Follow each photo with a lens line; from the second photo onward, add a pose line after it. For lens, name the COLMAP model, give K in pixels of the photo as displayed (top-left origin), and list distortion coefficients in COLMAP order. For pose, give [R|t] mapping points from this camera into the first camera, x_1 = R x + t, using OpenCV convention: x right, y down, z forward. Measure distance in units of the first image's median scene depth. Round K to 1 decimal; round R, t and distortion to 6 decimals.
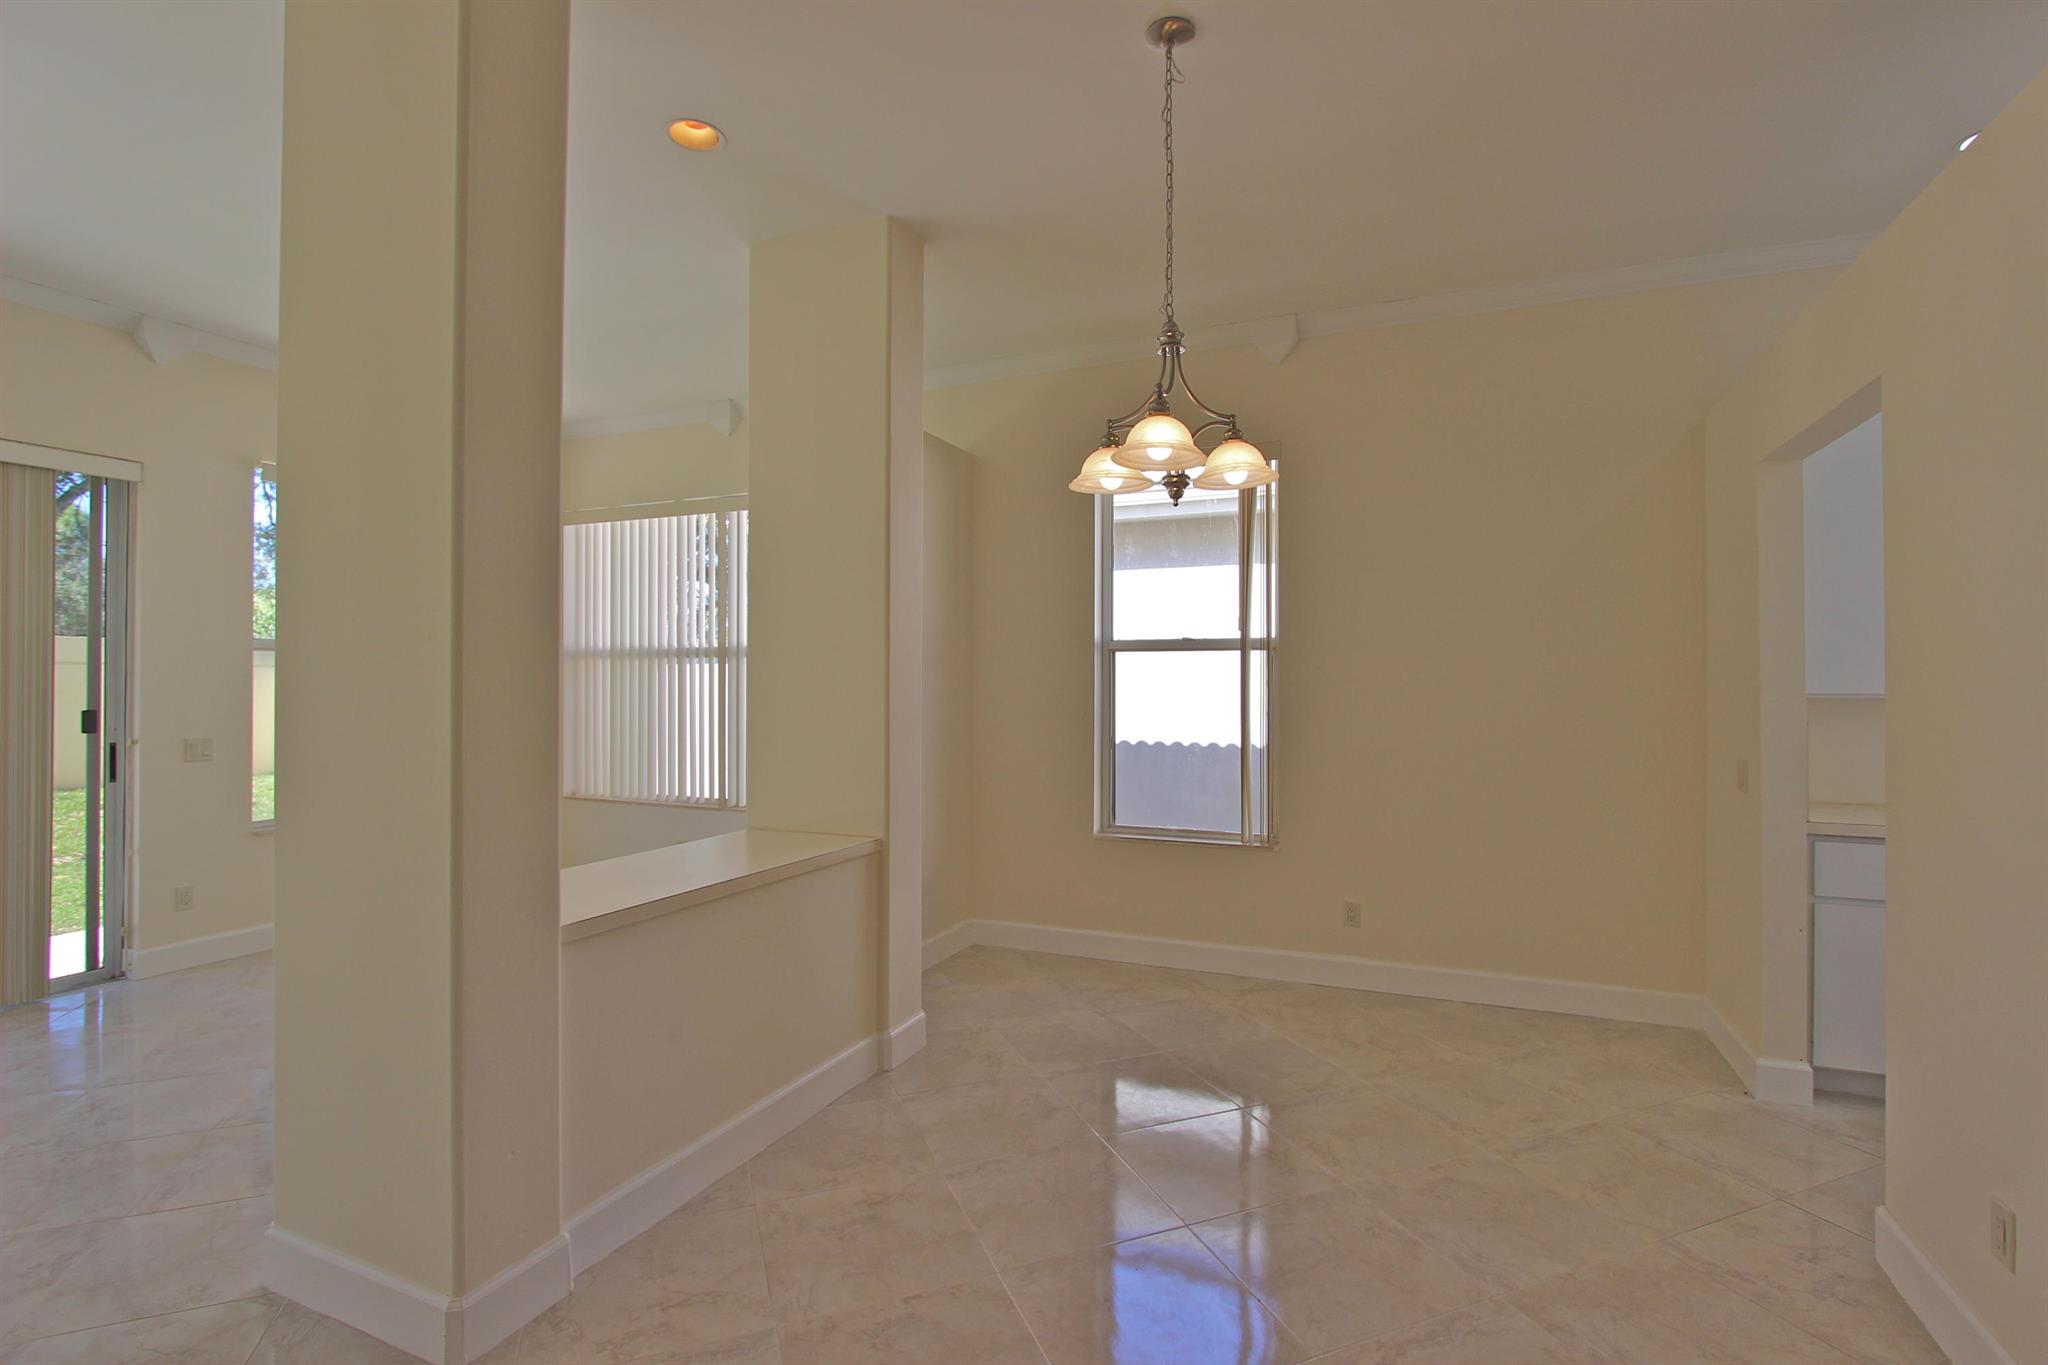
lens RADIAL K [[947.4, 0, 1034.9], [0, 947.4, 668.0], [0, 0, 1]] dist [-0.004379, -0.000244]
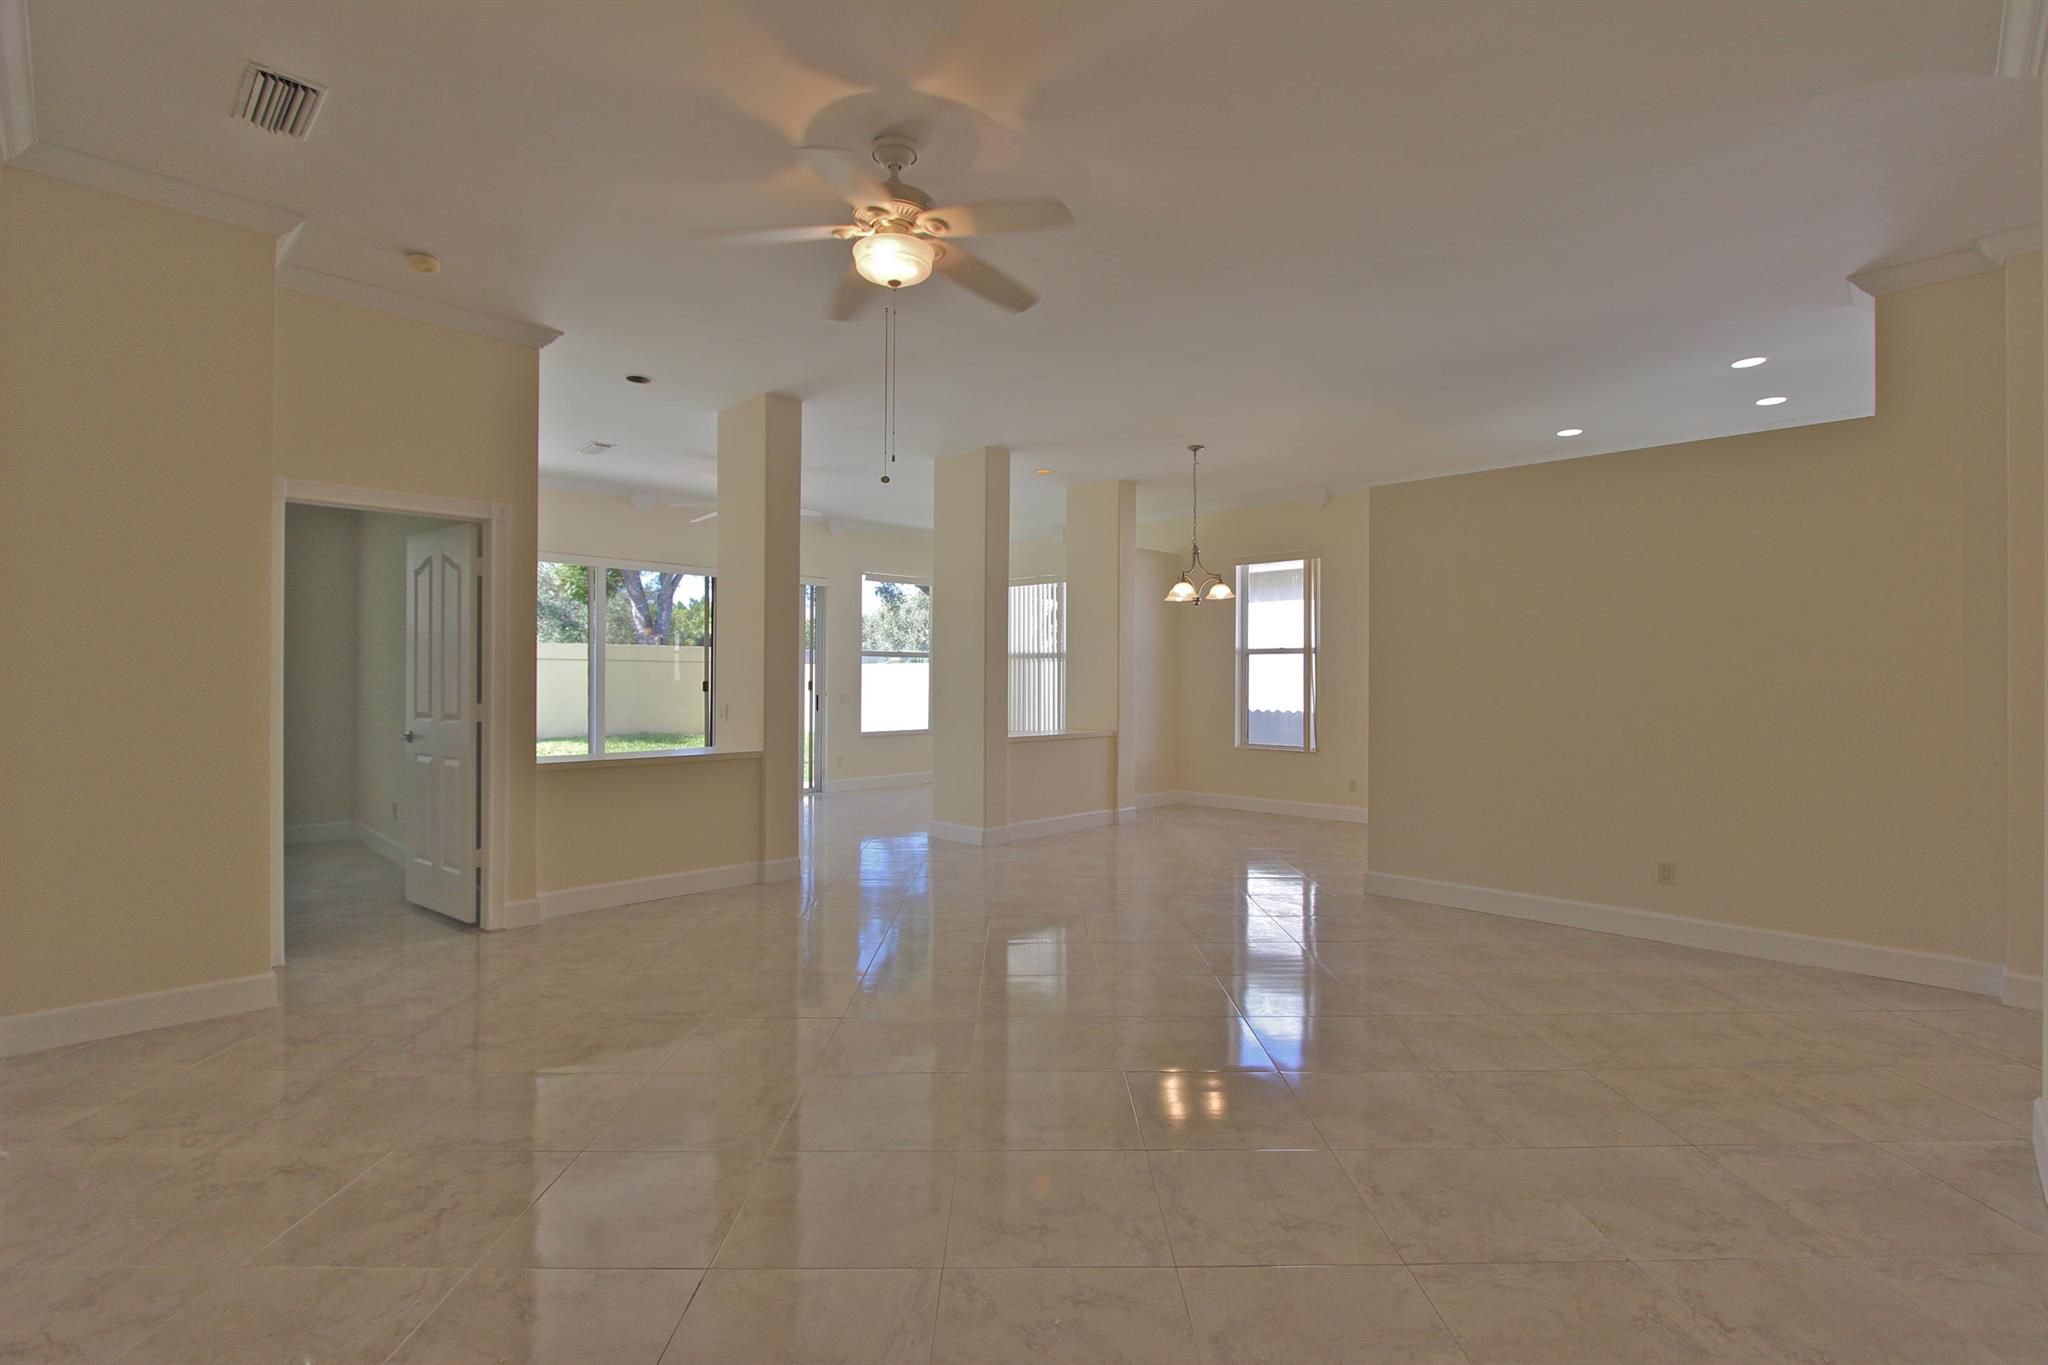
lens RADIAL K [[947.4, 0, 1030.3], [0, 947.4, 682.0], [0, 0, 1]] dist [-0.004379, -0.000244]
pose [[0.935432, 0.006223, -0.353451, 0.390705], [-0.000133, 0.999851, 0.017252, 0.006199], [0.353506, -0.016091, 0.935294, -1.081416]]
